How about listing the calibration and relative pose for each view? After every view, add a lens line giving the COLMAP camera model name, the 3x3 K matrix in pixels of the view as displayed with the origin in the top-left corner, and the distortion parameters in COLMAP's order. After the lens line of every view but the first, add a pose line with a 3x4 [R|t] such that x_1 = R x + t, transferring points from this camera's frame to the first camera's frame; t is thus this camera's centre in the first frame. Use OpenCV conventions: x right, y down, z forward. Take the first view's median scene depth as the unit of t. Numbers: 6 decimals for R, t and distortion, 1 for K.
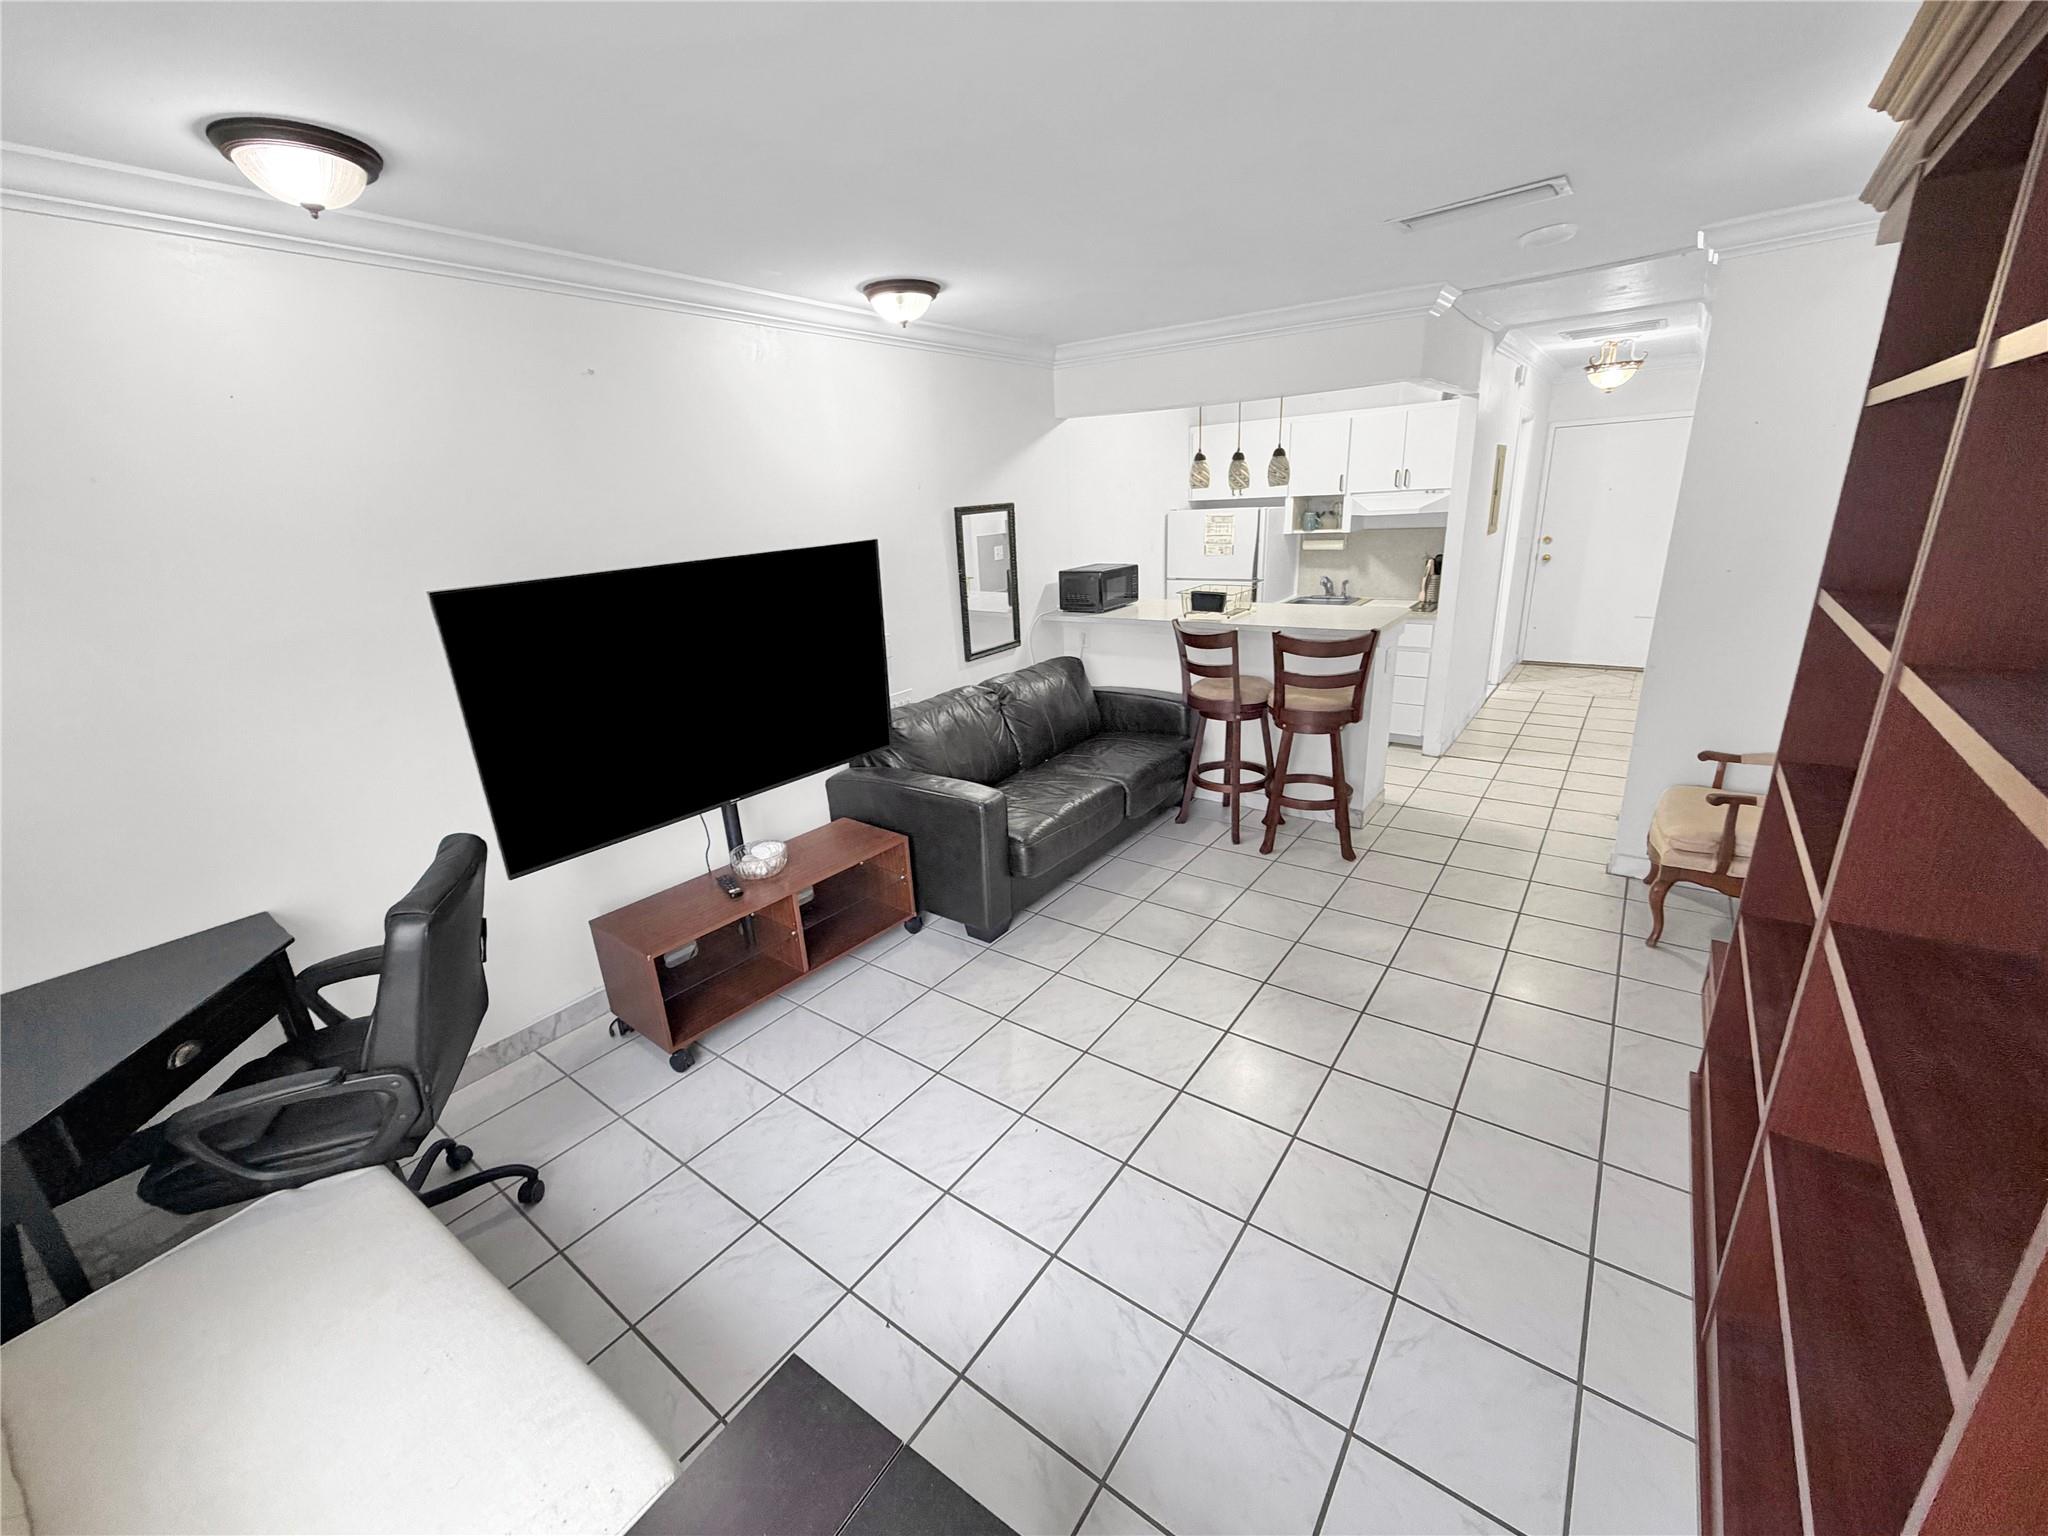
lens RADIAL K [[815.1, 0, 1027.4], [0, 815.1, 767.4], [0, 0, 1]] dist [0.001295, -0.000430]
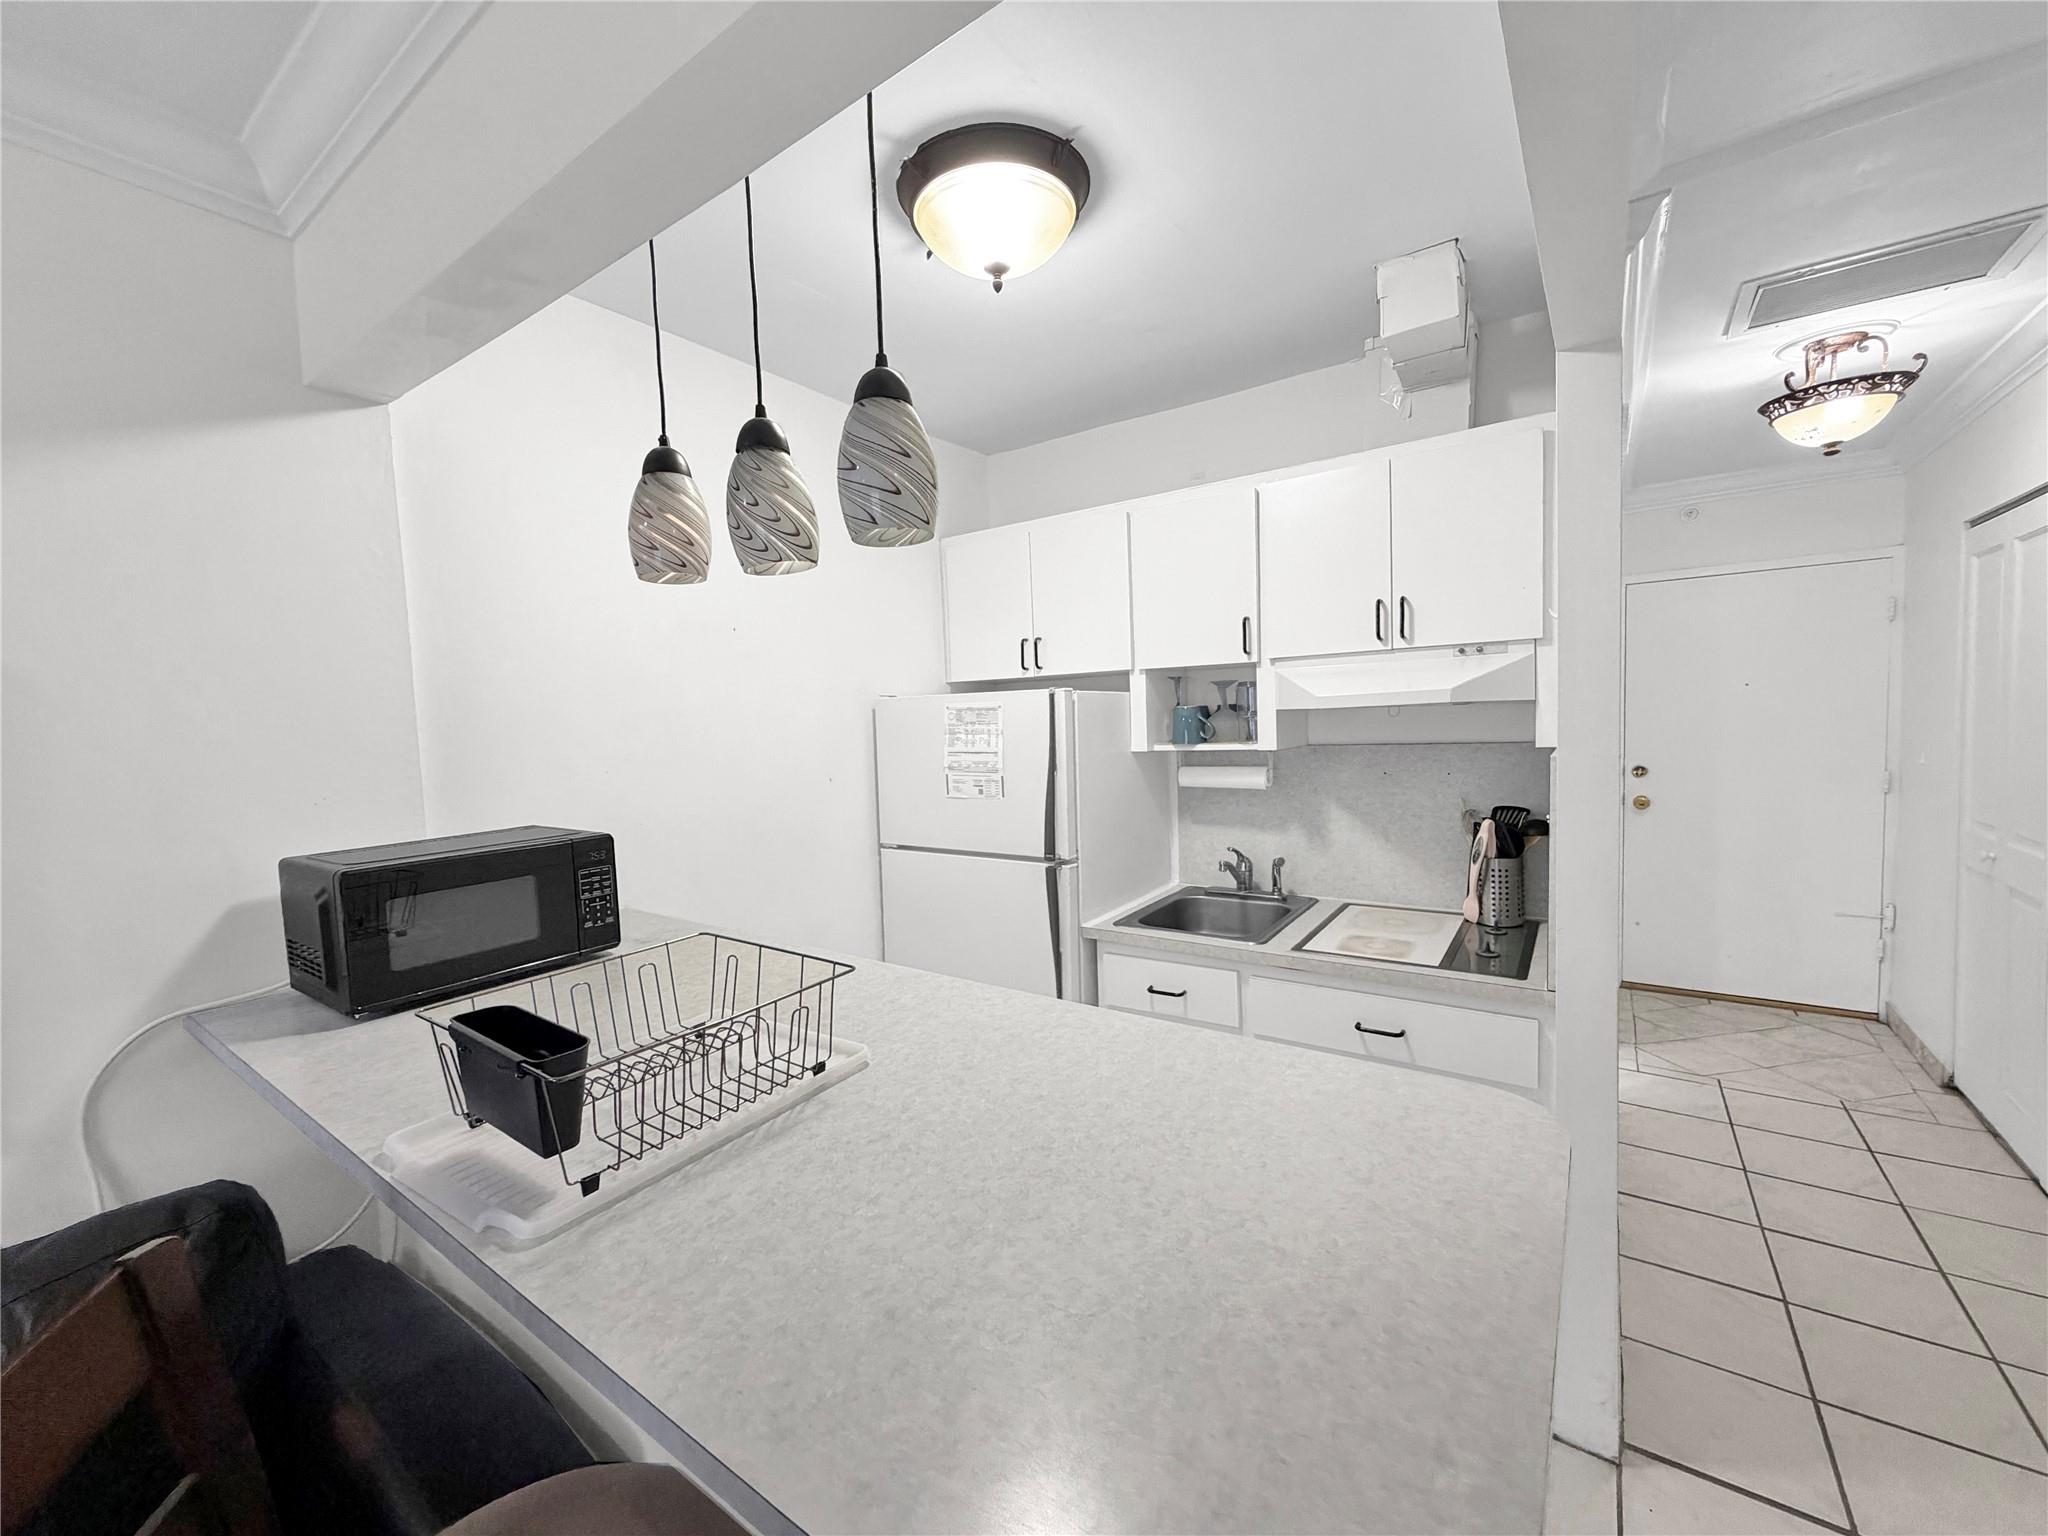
lens RADIAL K [[815.1, 0, 1022.0], [0, 815.1, 771.9], [0, 0, 1]] dist [0.001295, -0.000430]
pose [[0.999613, 0.013613, 0.024277, 0.250356], [-0.007015, 0.967294, -0.253560, -0.167819], [-0.026935, 0.253292, 0.967015, 0.592407]]
